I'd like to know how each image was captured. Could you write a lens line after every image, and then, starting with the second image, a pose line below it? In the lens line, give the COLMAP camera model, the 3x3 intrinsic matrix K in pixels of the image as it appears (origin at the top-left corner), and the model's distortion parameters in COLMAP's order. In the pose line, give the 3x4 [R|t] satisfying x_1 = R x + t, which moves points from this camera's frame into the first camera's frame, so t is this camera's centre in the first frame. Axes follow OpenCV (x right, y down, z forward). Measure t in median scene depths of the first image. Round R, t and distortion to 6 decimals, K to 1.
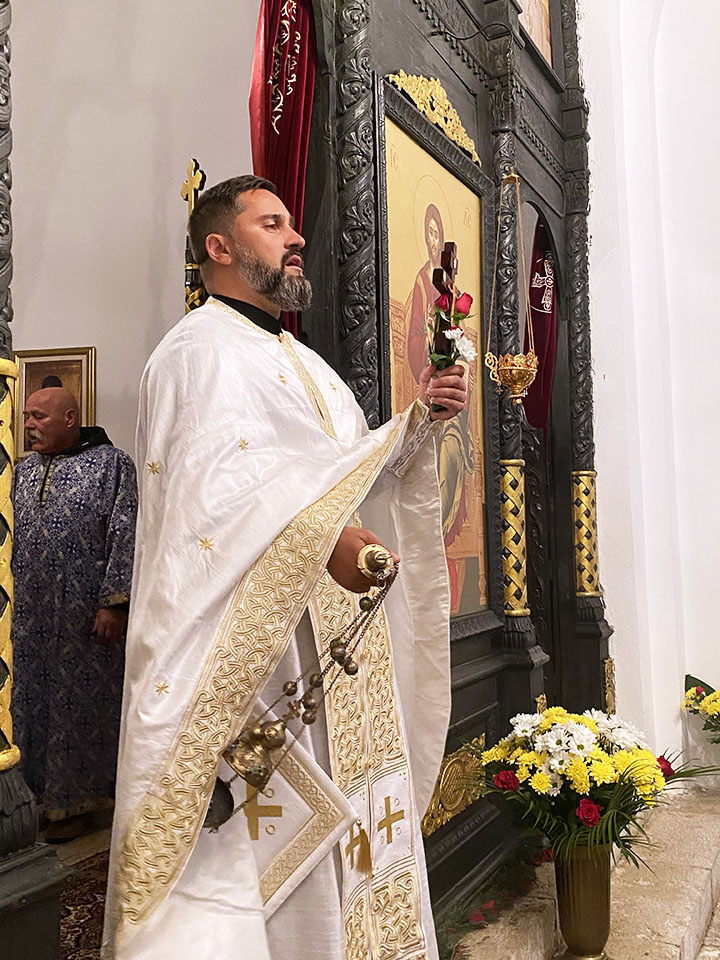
lens RADIAL K [[962.9, 0, 360.0], [0, 962.9, 480.0], [0, 0, 1]] dist [0.098120, -0.260992]
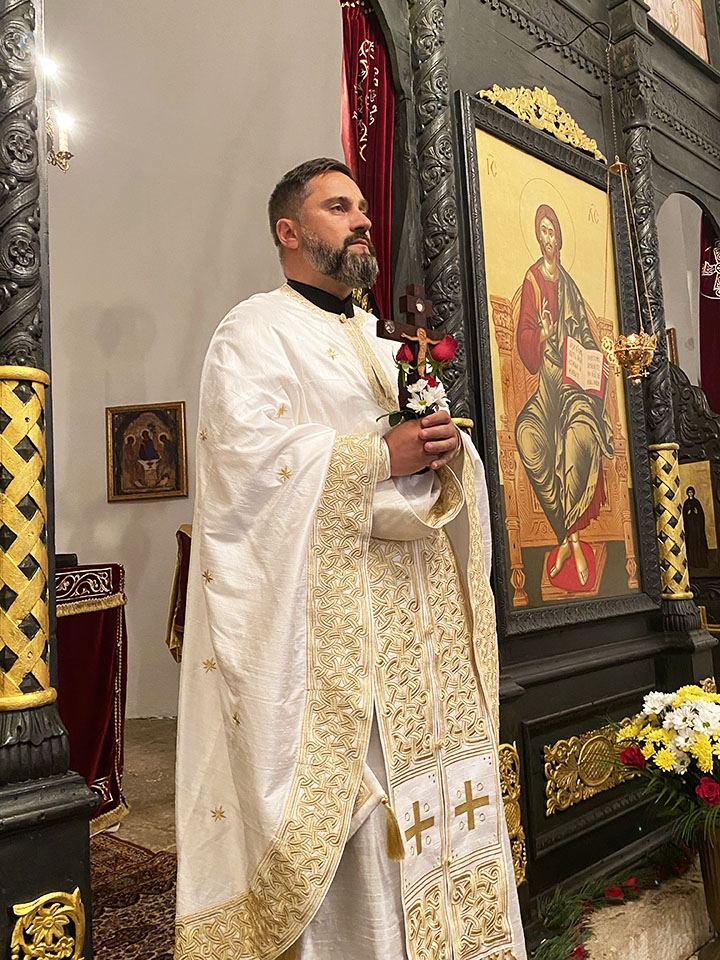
lens RADIAL K [[864.0, 0, 360.0], [0, 864.0, 480.0], [0, 0, 1]] dist [0.003461, -0.005259]
pose [[0.944835, -0.063964, -0.321242, 0.180178], [0.055457, 0.997827, -0.035573, 0.038426], [0.322819, 0.015795, 0.946329, 0.056852]]
